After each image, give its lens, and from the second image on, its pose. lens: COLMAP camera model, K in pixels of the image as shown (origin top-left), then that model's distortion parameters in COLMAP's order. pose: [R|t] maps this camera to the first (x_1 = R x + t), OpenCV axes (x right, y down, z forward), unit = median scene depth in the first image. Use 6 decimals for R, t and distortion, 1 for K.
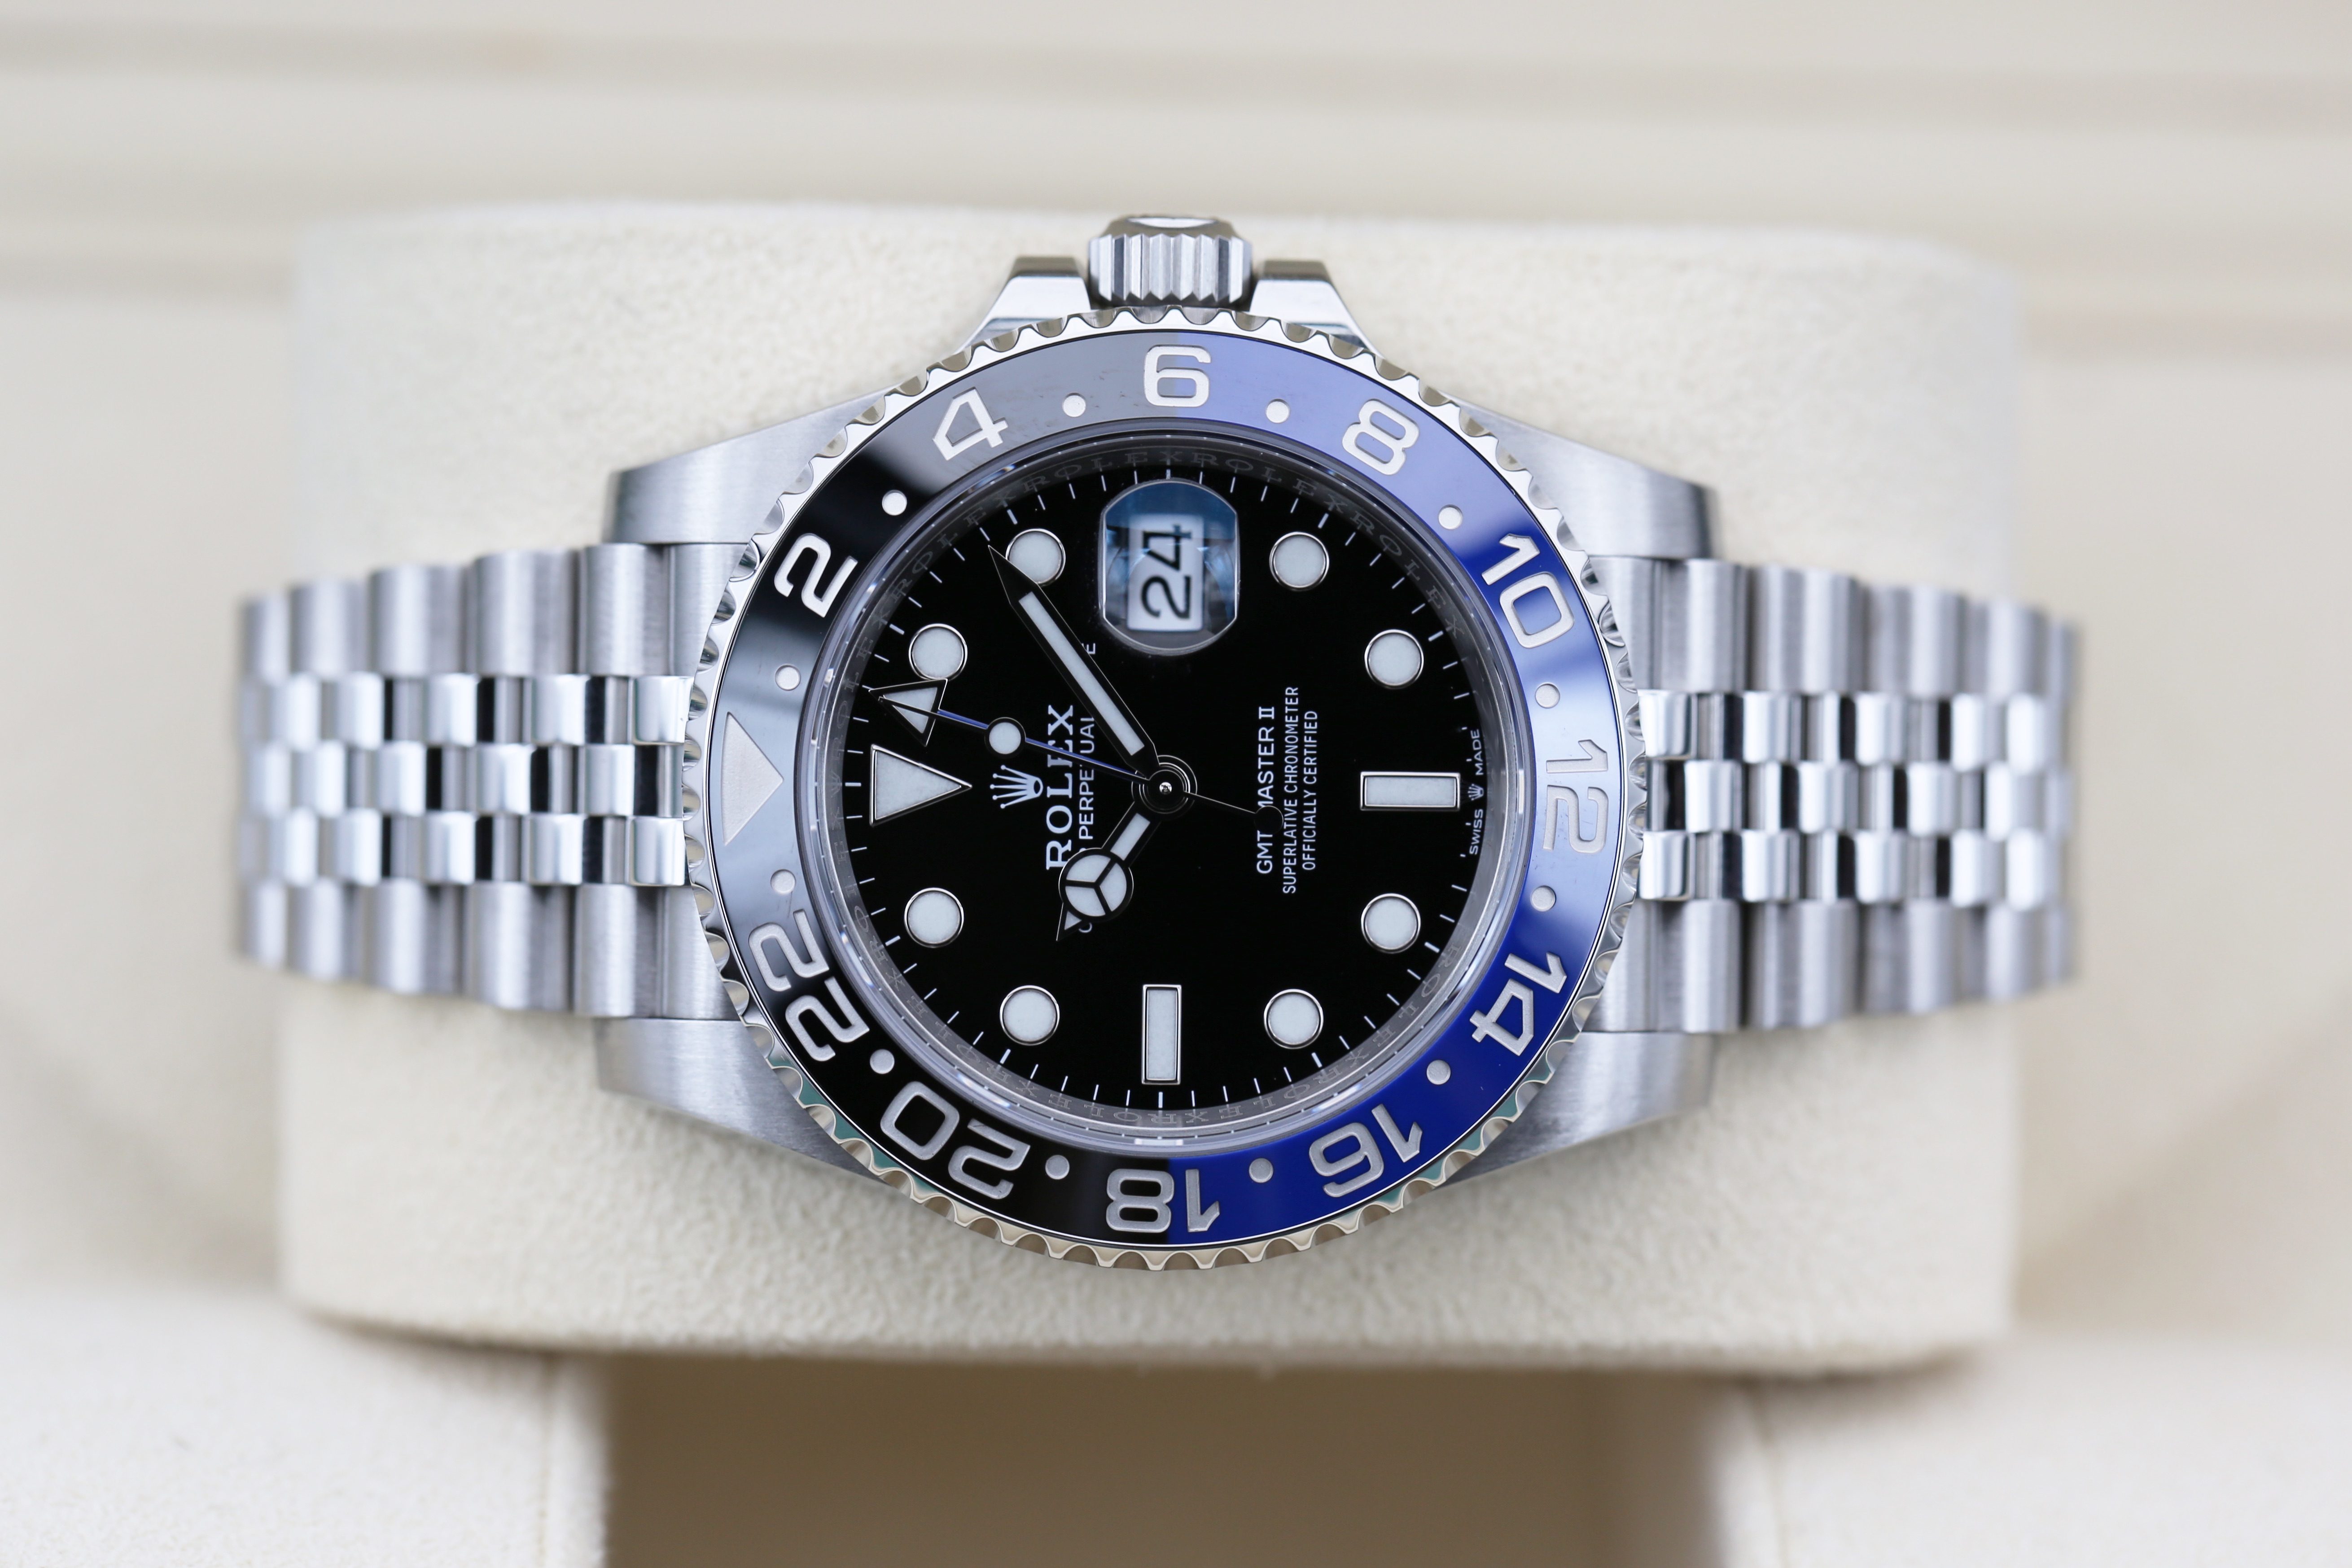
lens RADIAL K [[8646.7, 0, 1168.2], [0, 8646.7, 776.8], [0, 0, 1]] dist [0.508013, 0.000000]
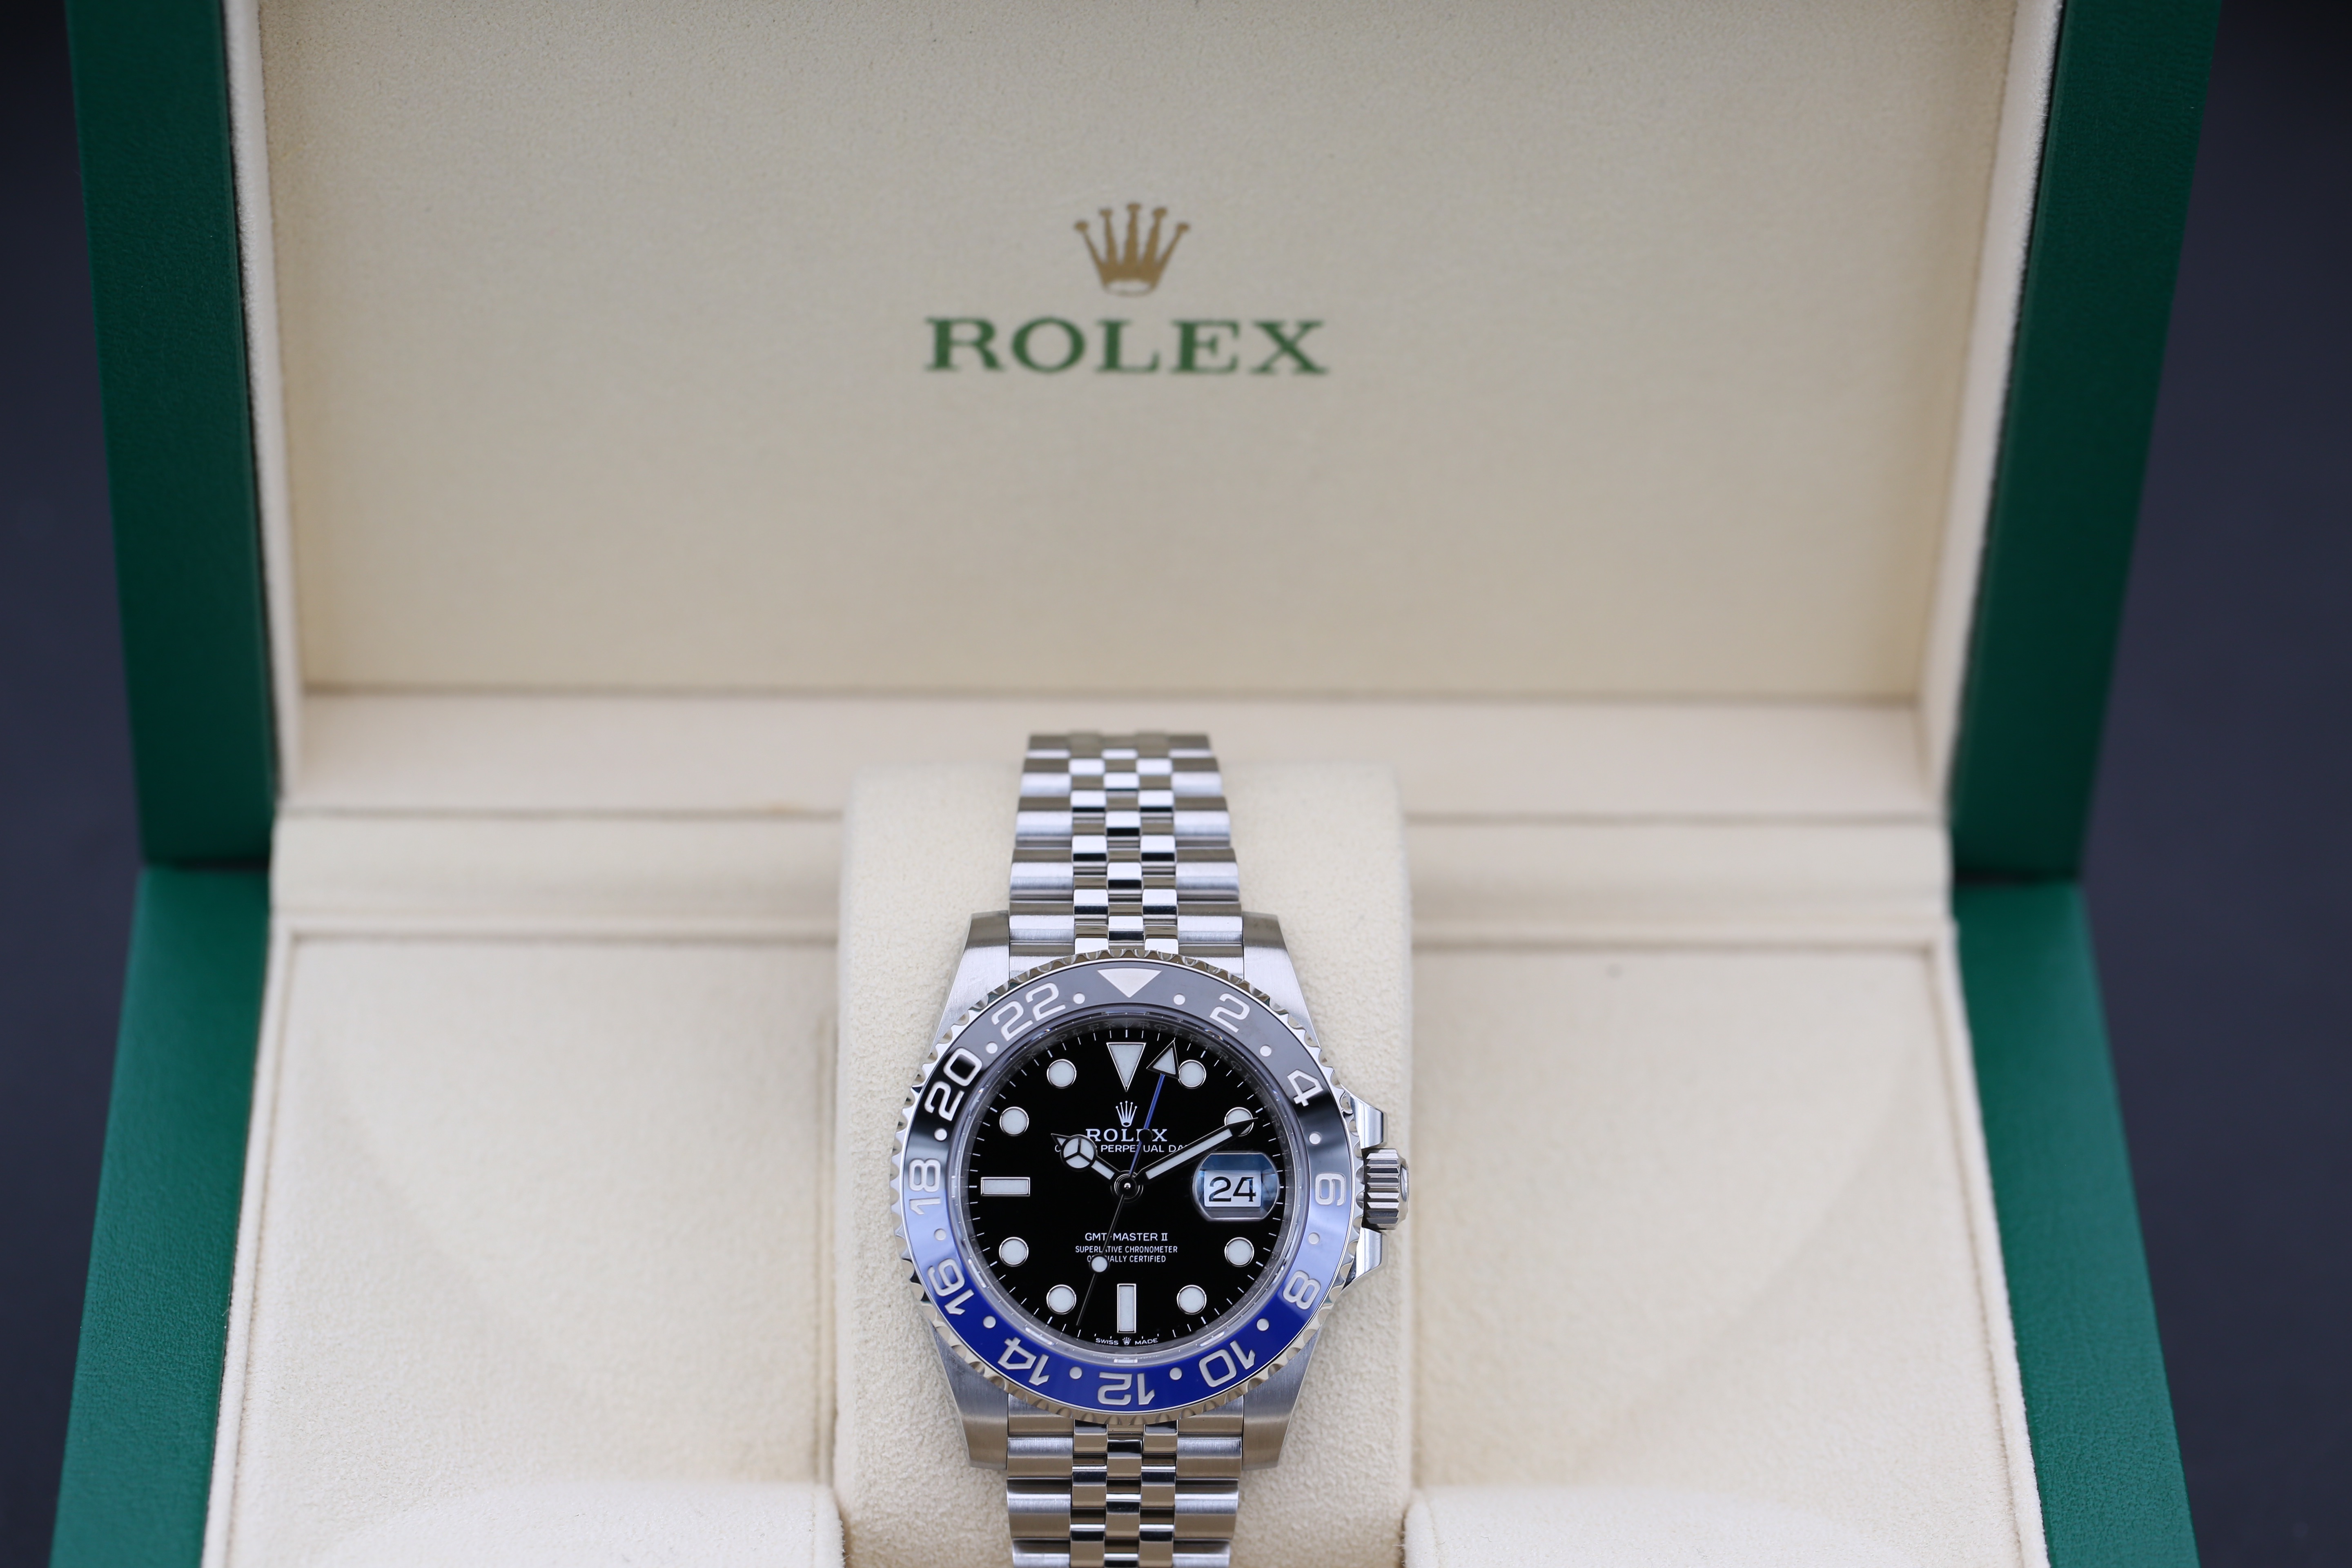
lens RADIAL K [[8646.7, 0, 1154.4], [0, 8646.7, 774.5], [0, 0, 1]] dist [0.508013, 0.000000]
pose [[0.014181, 0.994396, -0.104762, 0.116205], [-0.999569, 0.011403, -0.027069, 0.048756], [-0.025723, 0.105101, 0.994129, -1.029830]]
